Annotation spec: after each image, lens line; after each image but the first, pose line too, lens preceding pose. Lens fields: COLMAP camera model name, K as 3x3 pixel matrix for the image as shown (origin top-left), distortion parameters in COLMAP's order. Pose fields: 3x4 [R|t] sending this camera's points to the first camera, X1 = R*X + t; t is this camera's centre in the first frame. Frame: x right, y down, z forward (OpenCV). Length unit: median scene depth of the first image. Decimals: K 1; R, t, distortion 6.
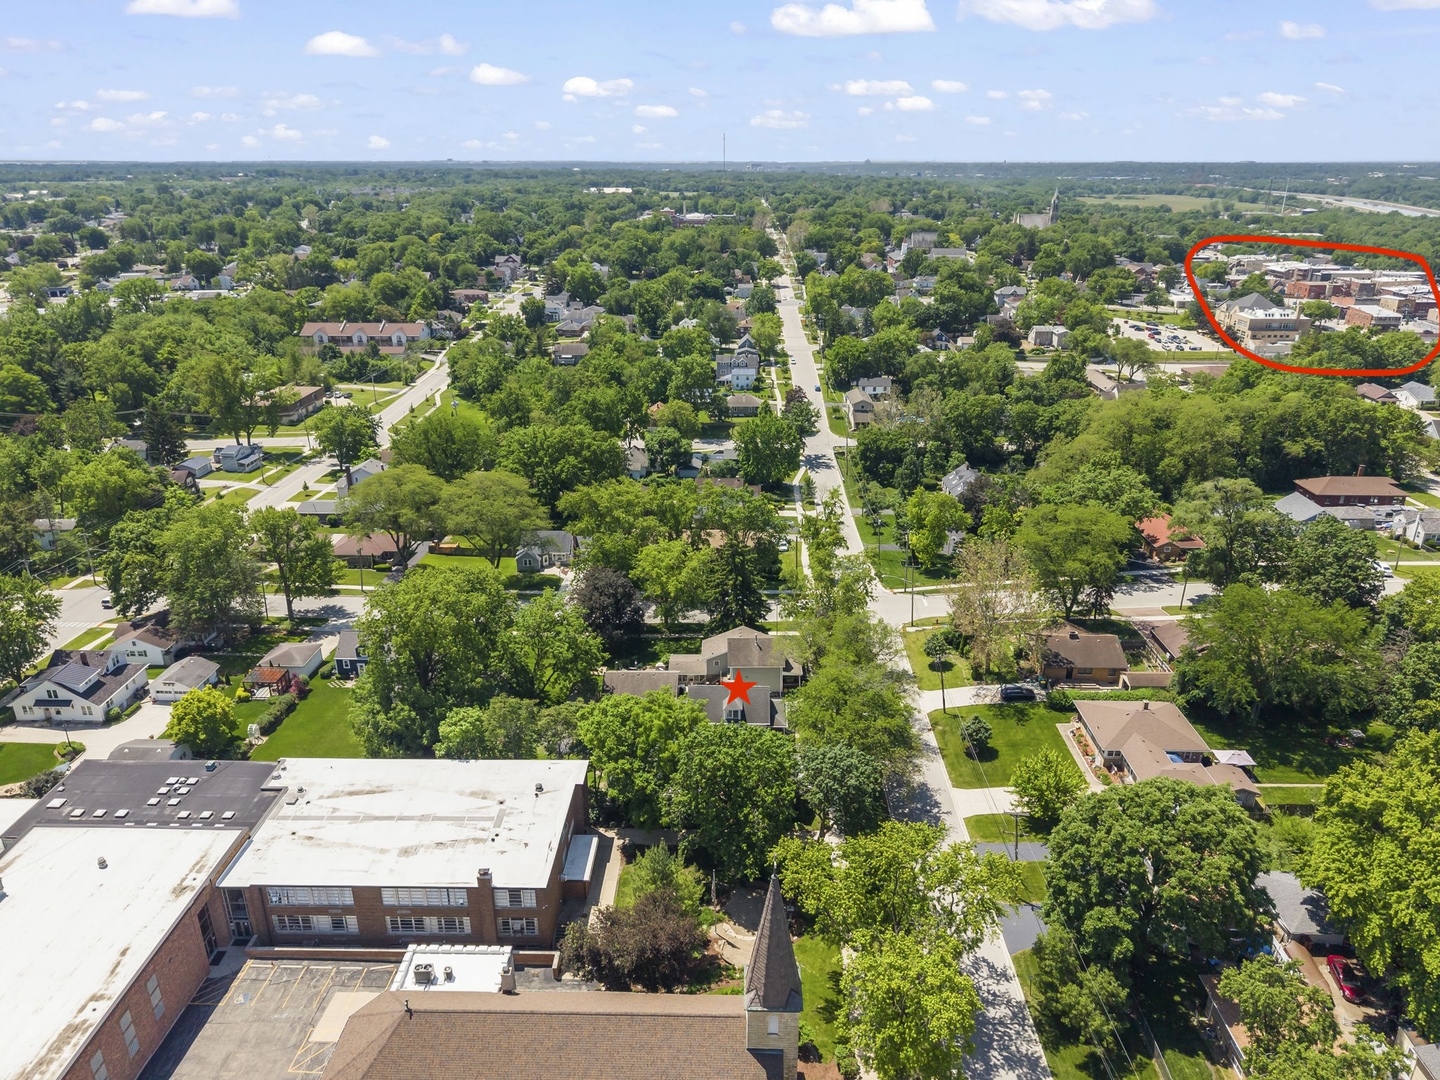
lens RADIAL K [[967.2, 0, 720.0], [0, 967.2, 540.0], [0, 0, 1]] dist [0.010411, -0.001900]
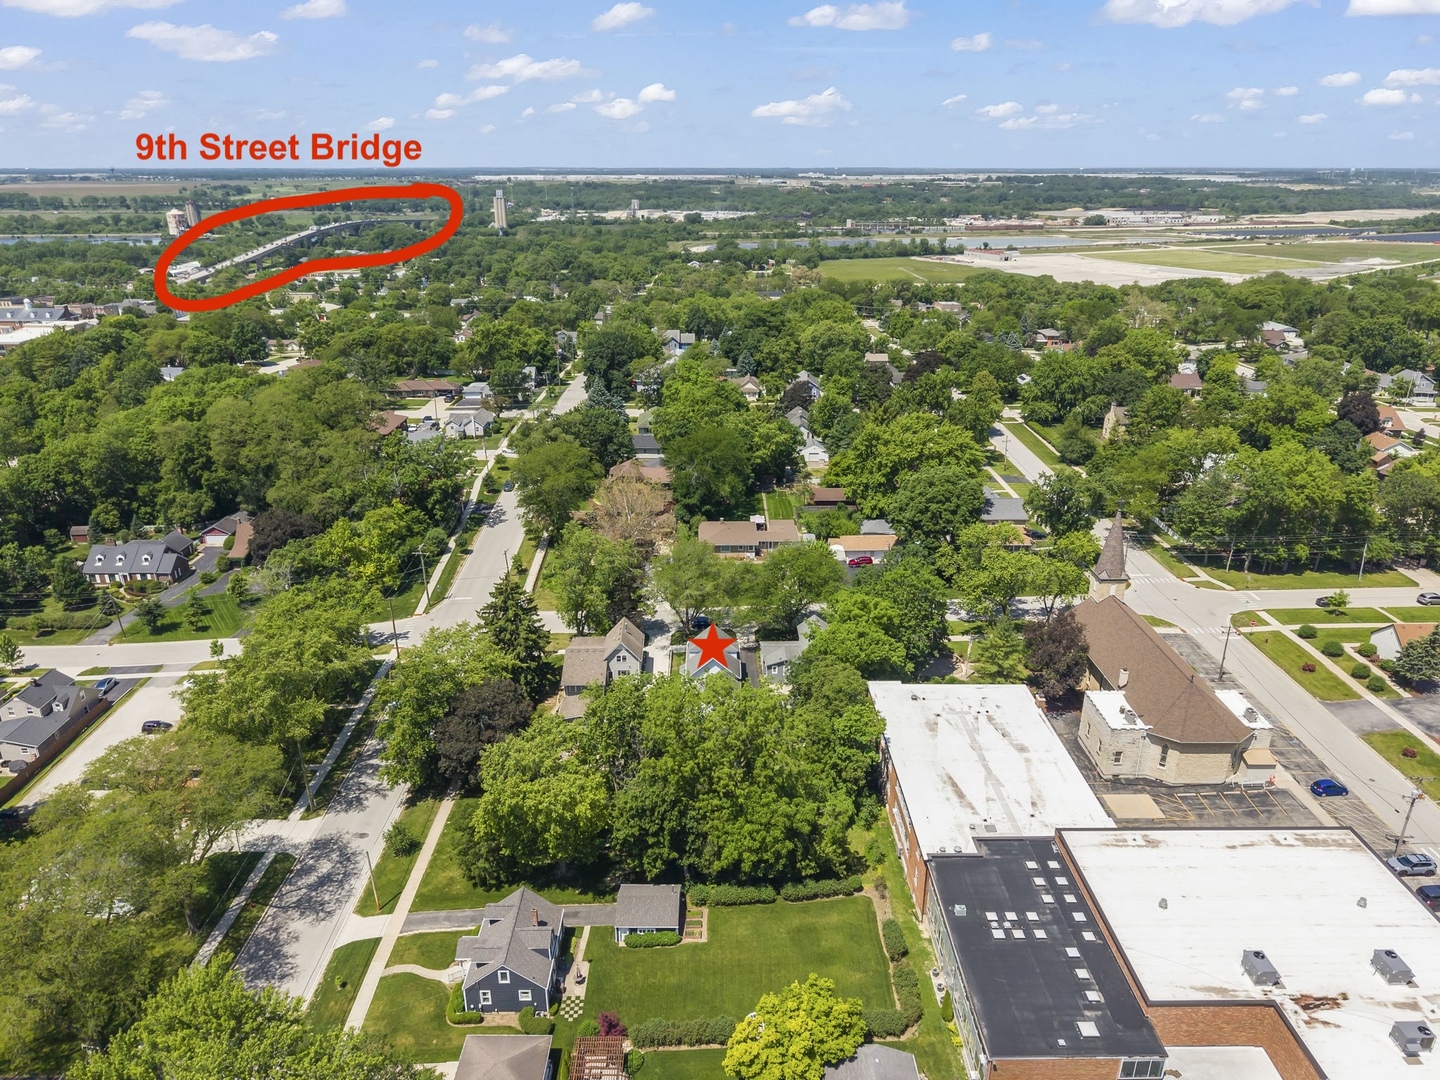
lens RADIAL K [[976.1, 0, 720.0], [0, 976.1, 540.0], [0, 0, 1]] dist [0.006077, -0.004368]
pose [[-0.035726, -0.361376, 0.931735, -0.323822], [0.367634, 0.862201, 0.348503, -0.109108], [-0.929284, 0.354988, 0.102052, 0.276639]]
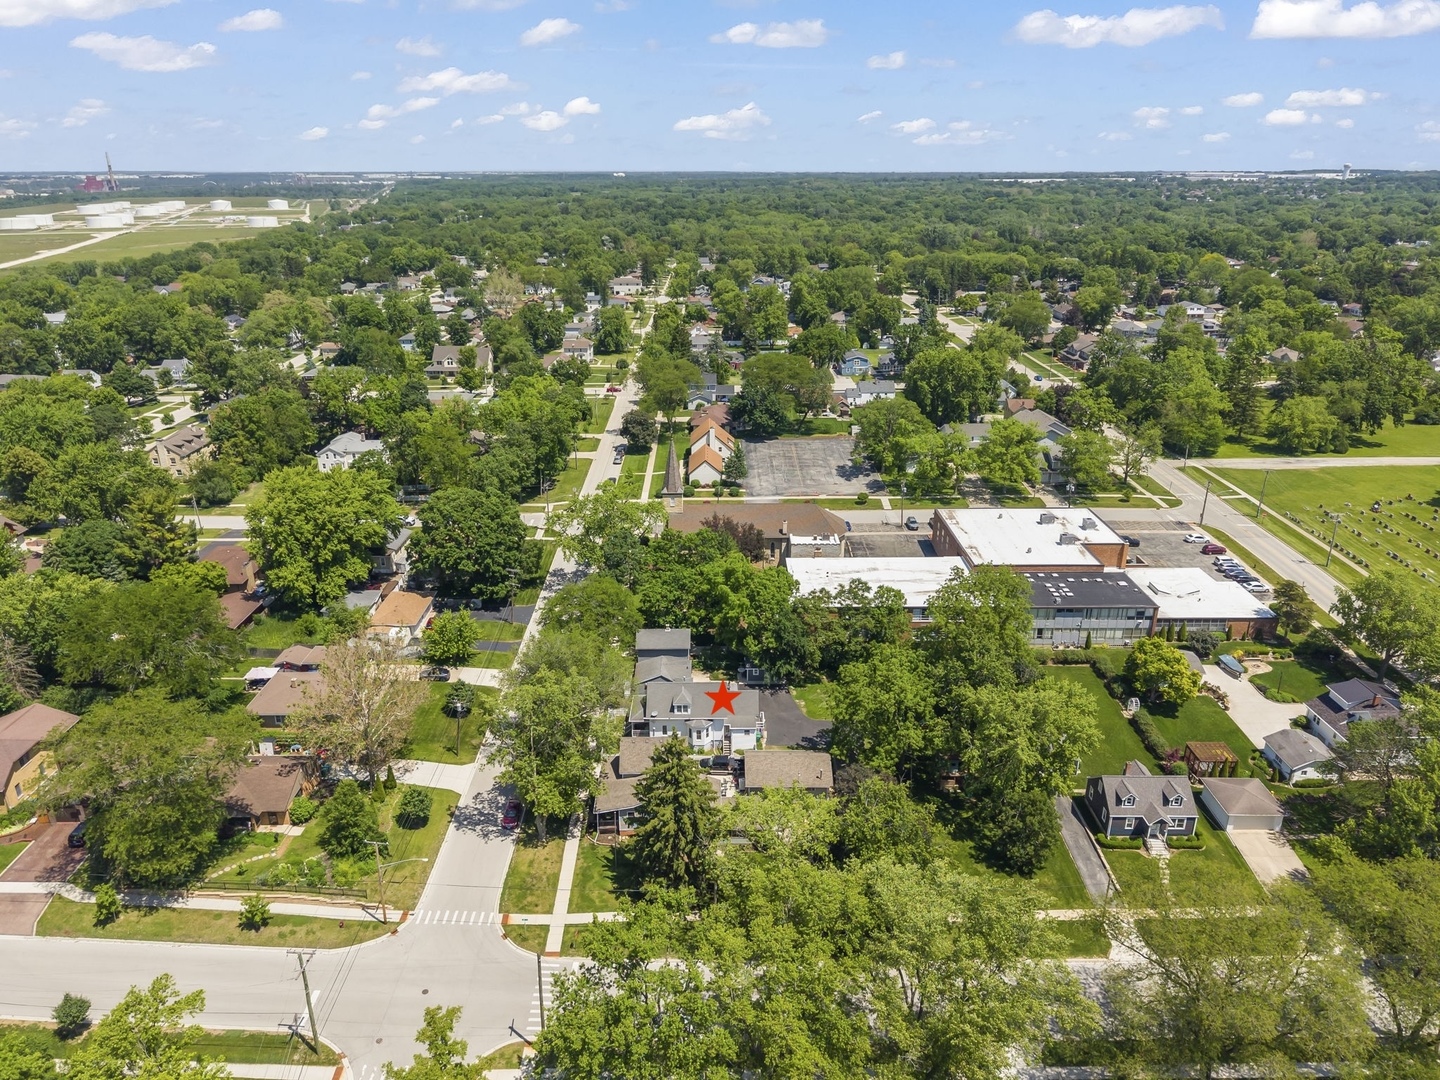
lens RADIAL K [[1008.8, 0, 719.5], [0, 1008.8, 483.4], [0, 0, 1]] dist [0.006283, -0.002257]
pose [[-0.998865, 0.007851, -0.046982, 0.008824], [-0.023249, 0.780506, 0.624716, -0.221080], [0.041575, 0.625099, -0.779437, 0.558642]]
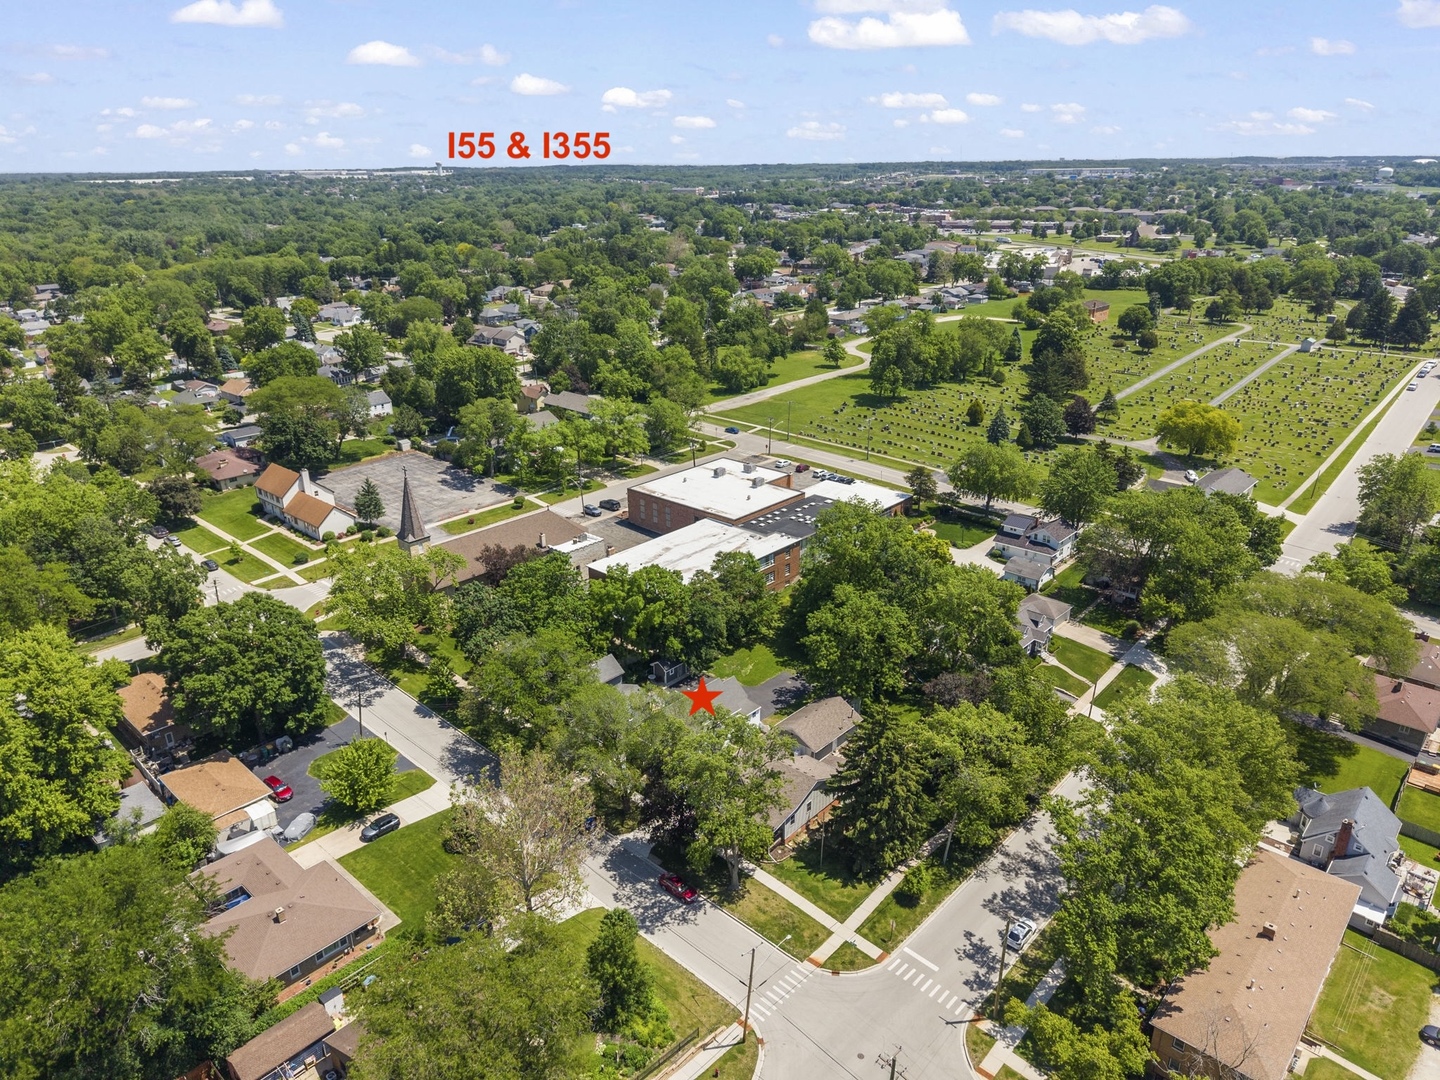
lens RADIAL K [[962.7, 0, 720.0], [0, 962.7, 540.0], [0, 0, 1]] dist [0.061796, -0.077737]
pose [[-0.647563, 0.275398, -0.710505, 0.213790], [-0.272517, 0.787044, 0.553440, -0.172384], [0.711616, 0.552012, -0.434610, 0.449361]]
